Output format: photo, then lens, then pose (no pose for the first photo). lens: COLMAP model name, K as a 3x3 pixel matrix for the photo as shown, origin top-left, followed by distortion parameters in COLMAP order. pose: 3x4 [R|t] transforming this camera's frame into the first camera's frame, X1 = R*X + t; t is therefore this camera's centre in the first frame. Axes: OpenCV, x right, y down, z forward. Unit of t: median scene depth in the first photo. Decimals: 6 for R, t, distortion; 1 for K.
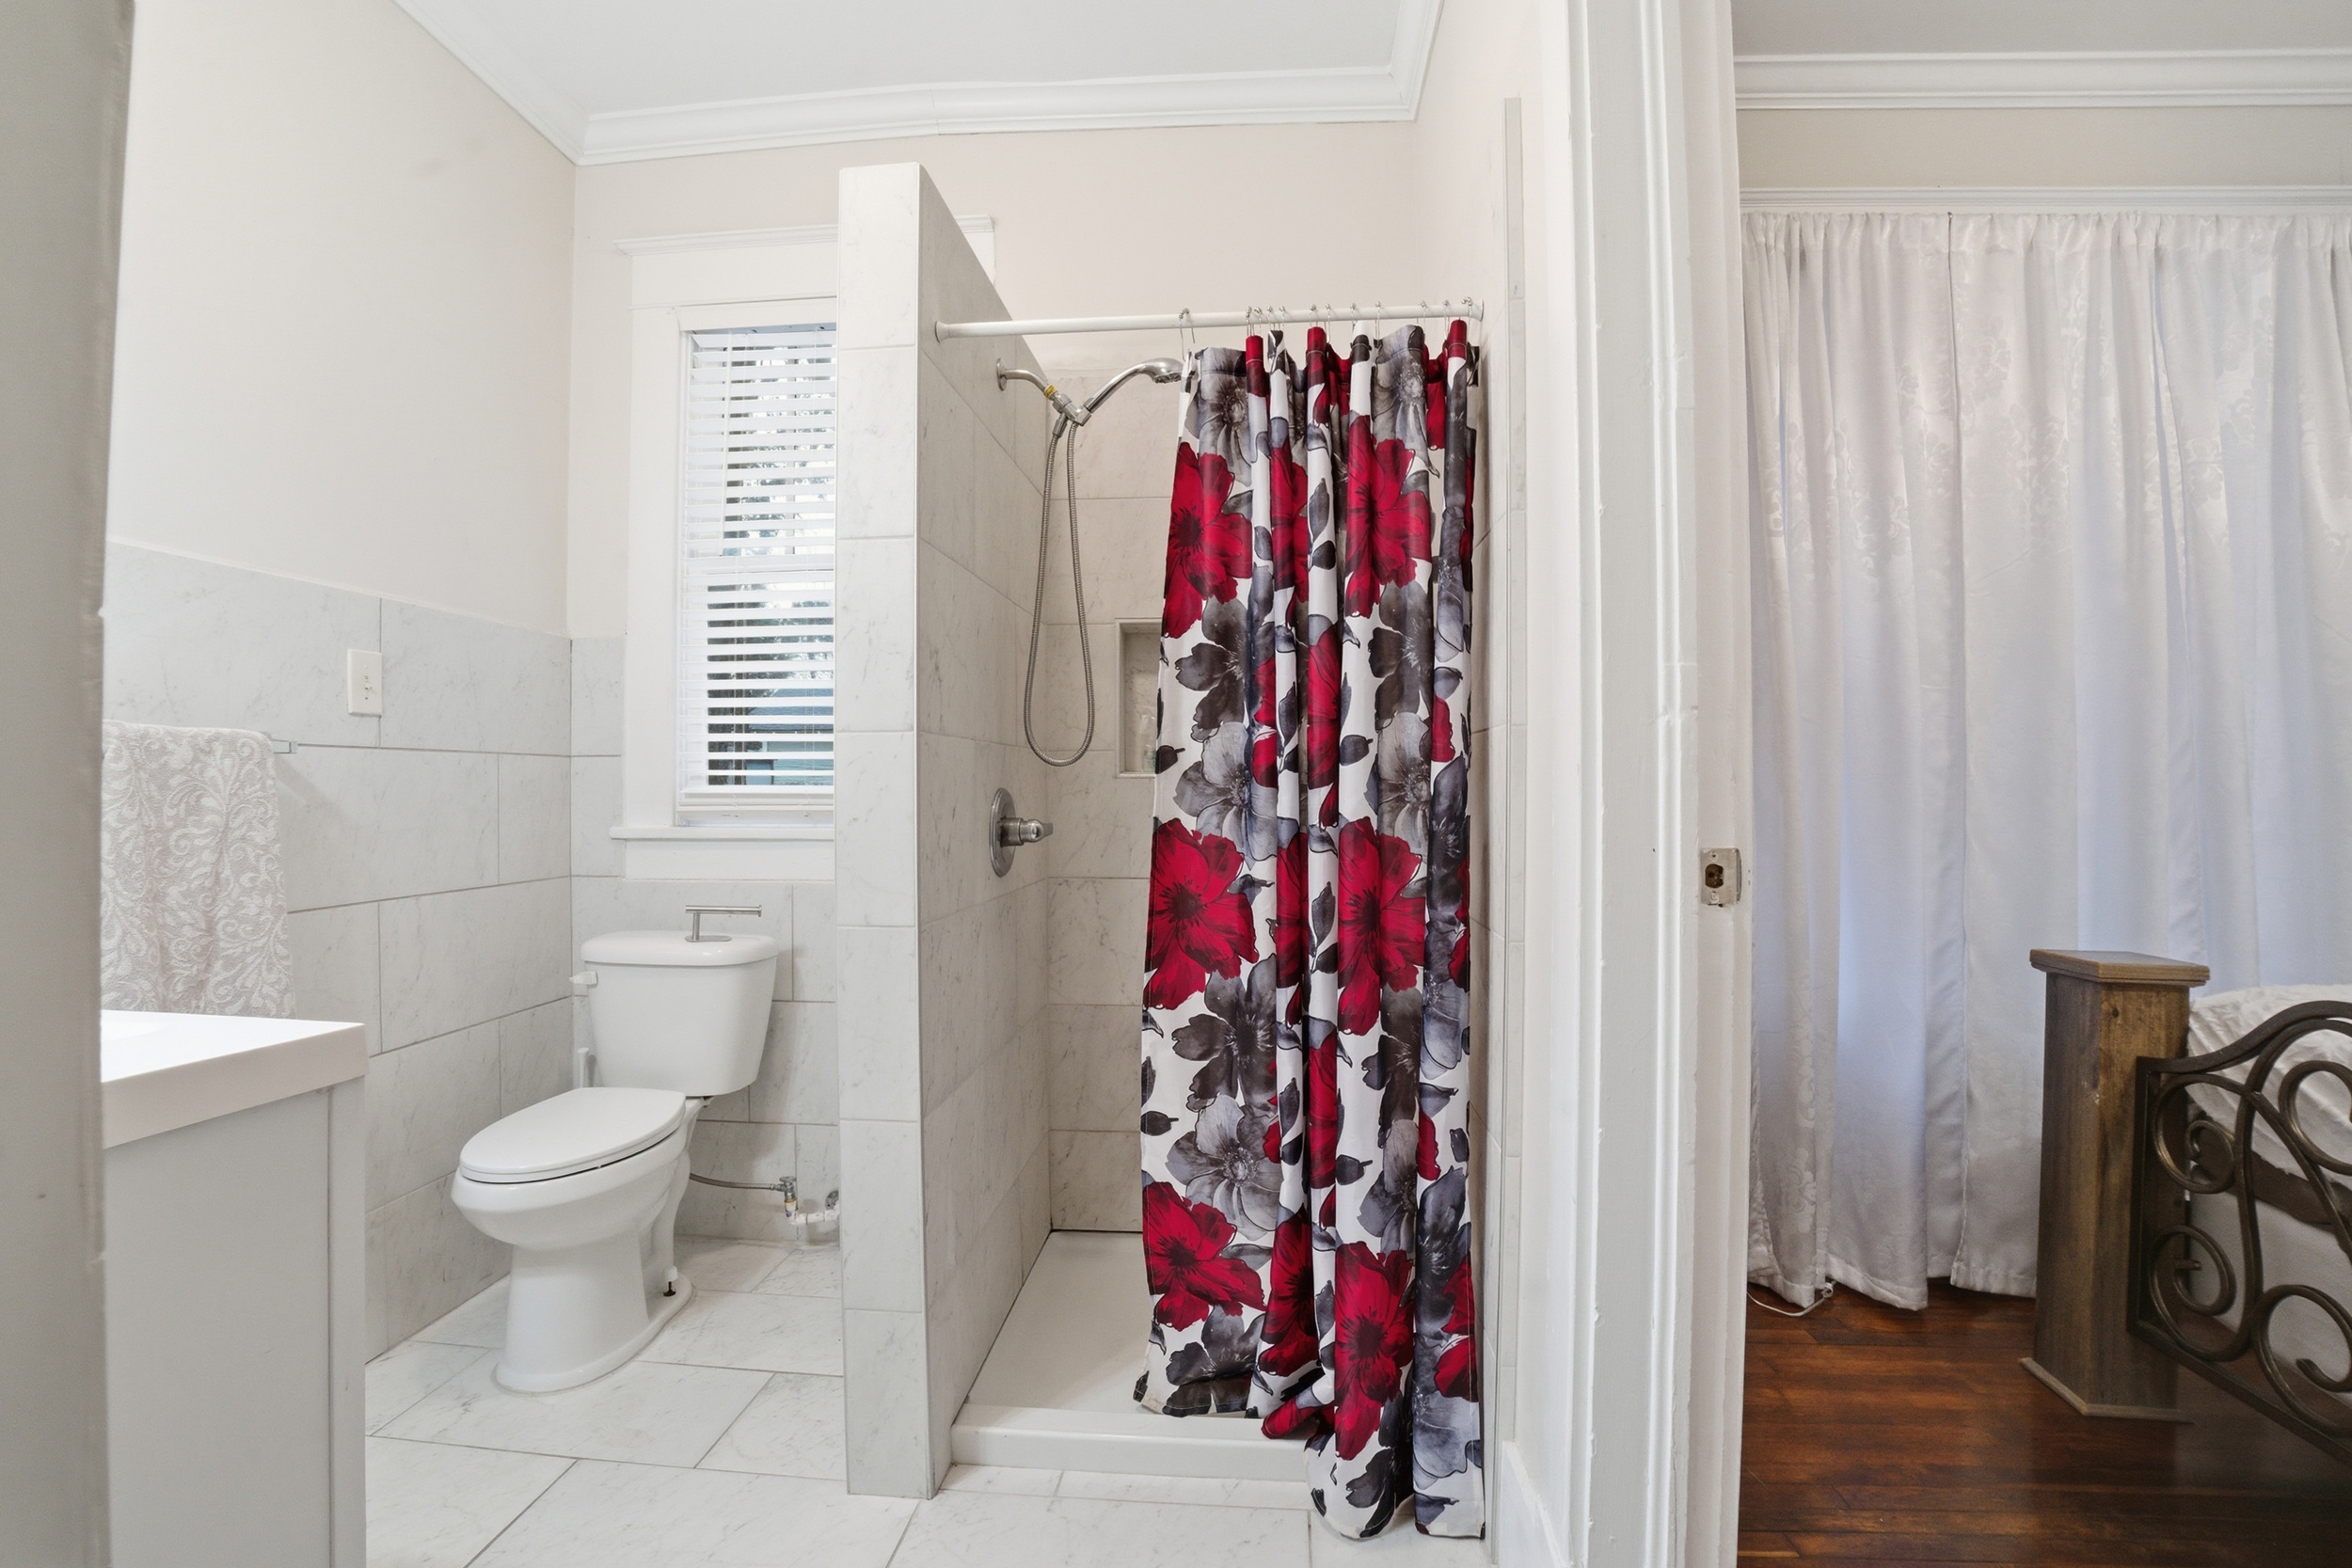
lens RADIAL K [[1088.7, 0, 1176.0], [0, 1088.7, 784.0], [0, 0, 1]] dist [-0.042701, 0.000032]
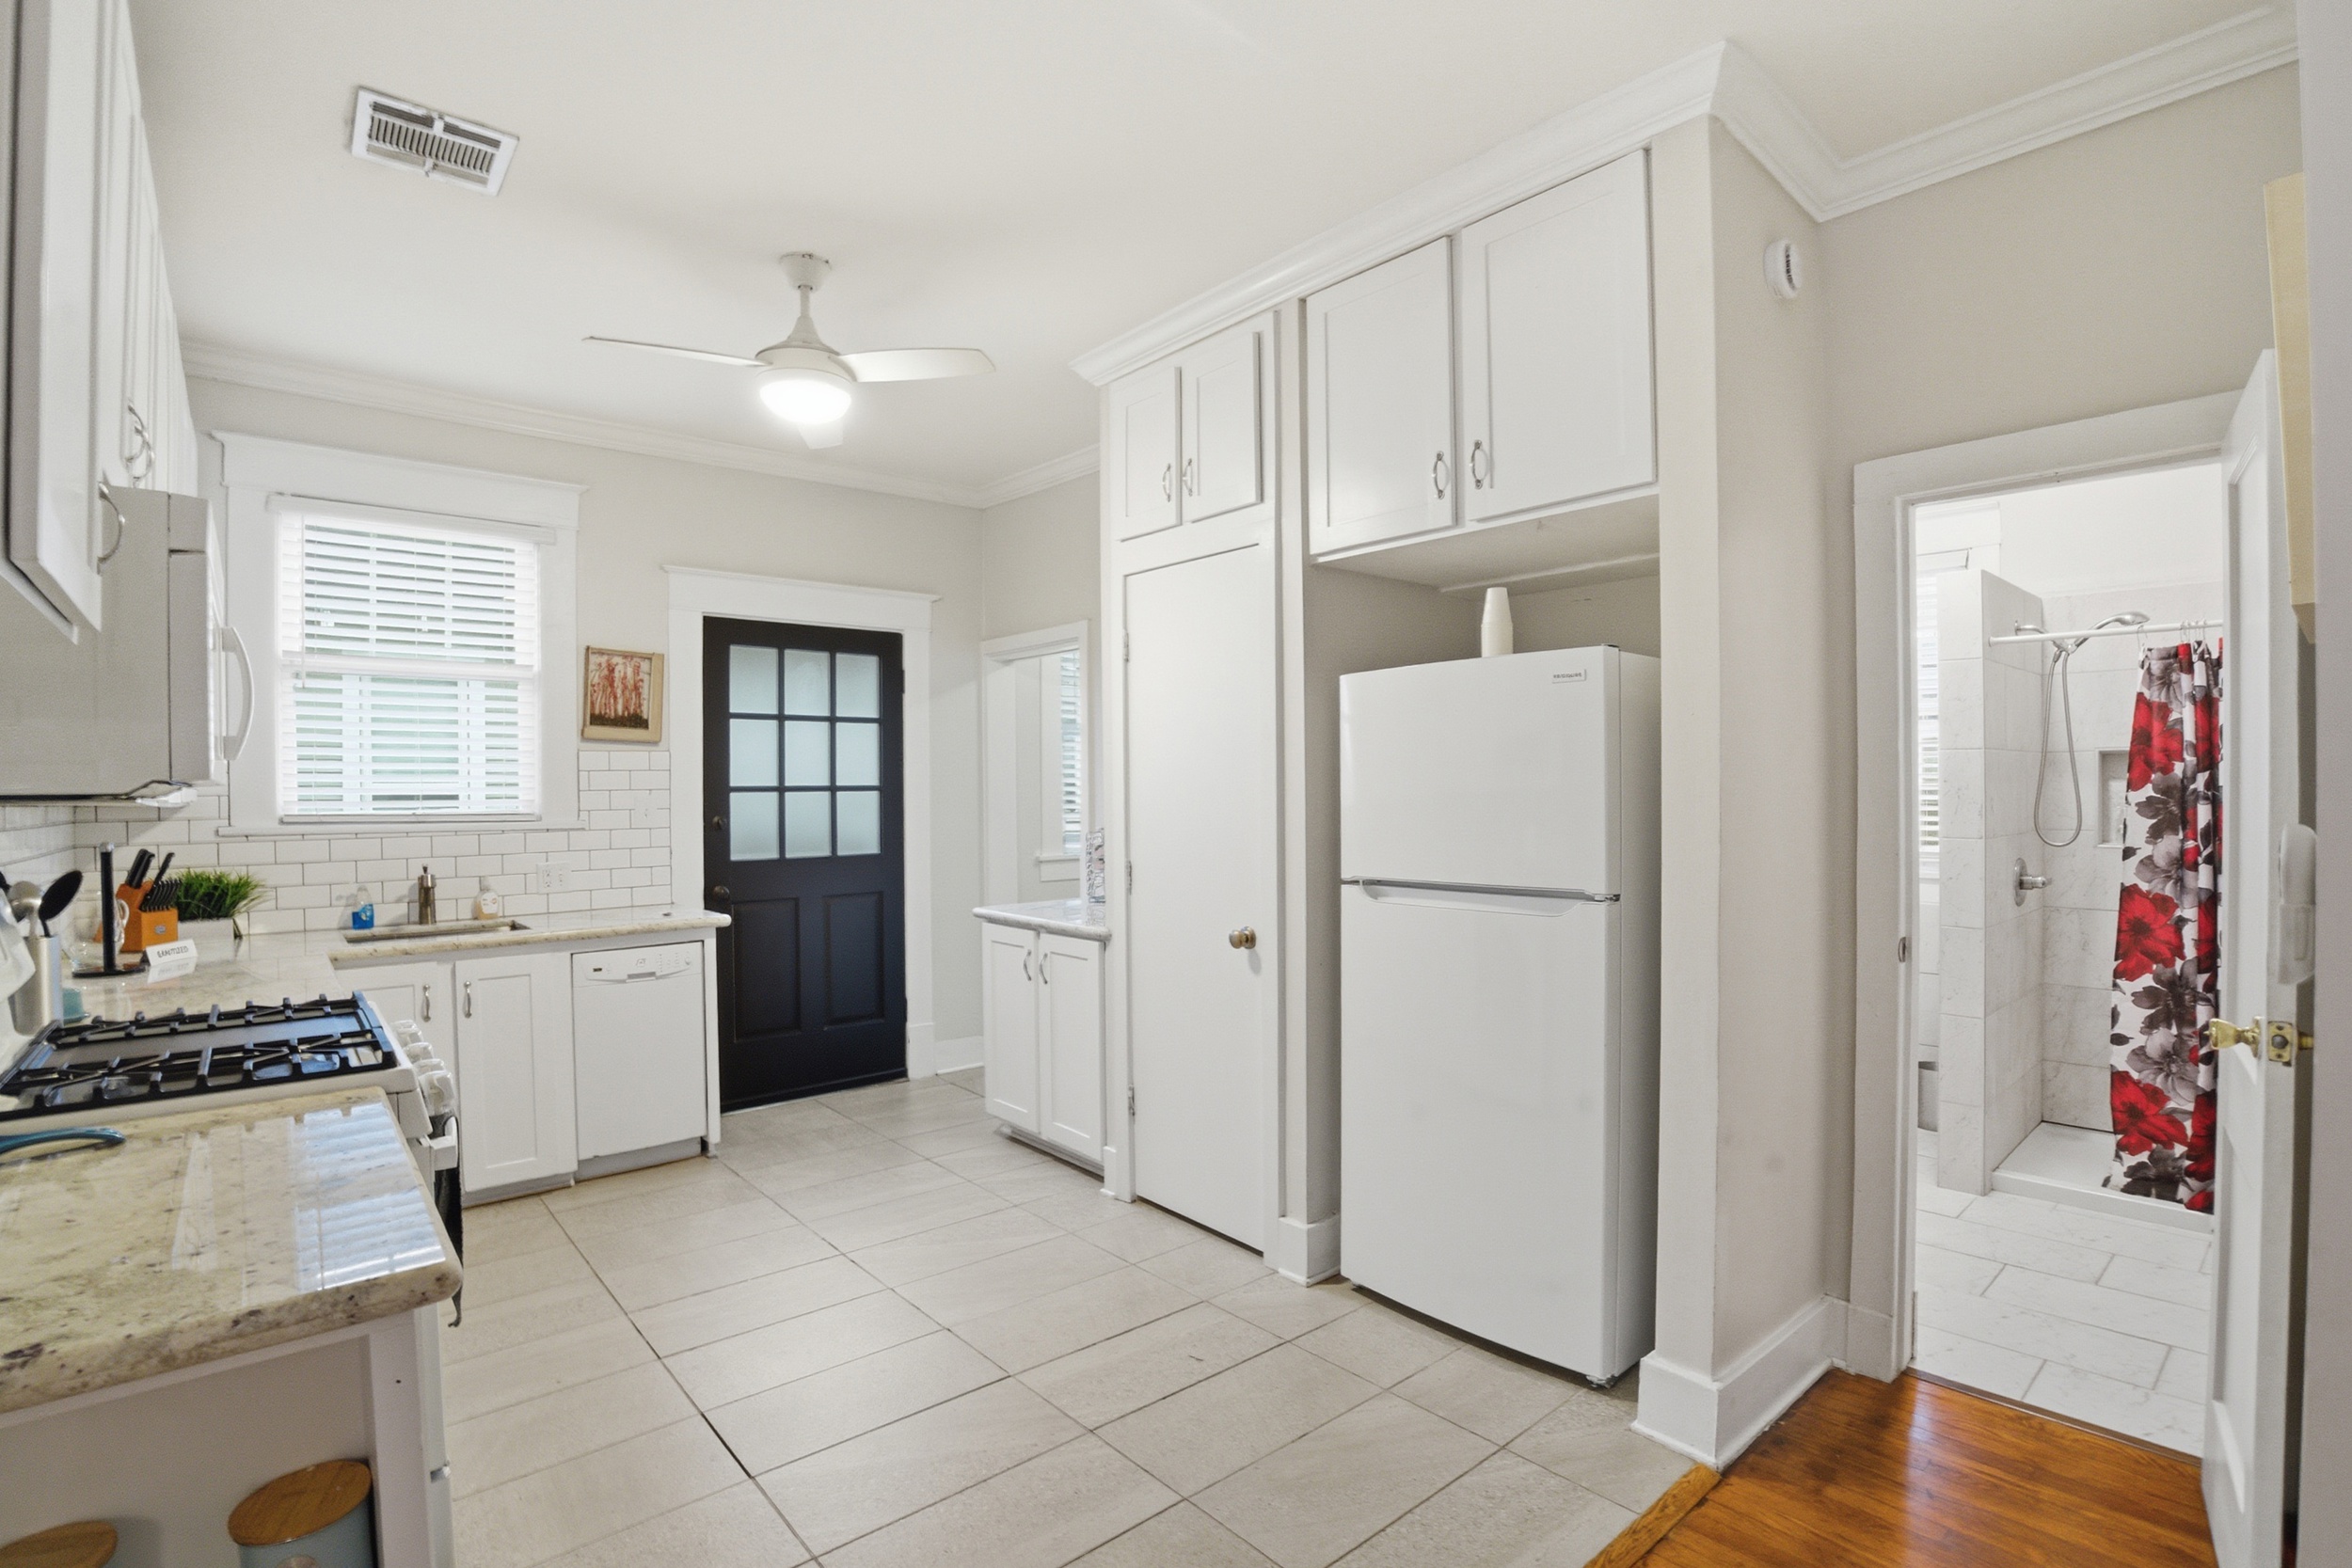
lens RADIAL K [[1101.4, 0, 1176.0], [0, 1101.4, 784.0], [0, 0, 1]] dist [-0.039998, 0.000485]
pose [[0.724865, 0.002884, -0.688885, 0.069264], [0.001465, 0.999983, 0.005728, -0.160167], [0.688889, -0.005161, 0.724848, -1.566177]]
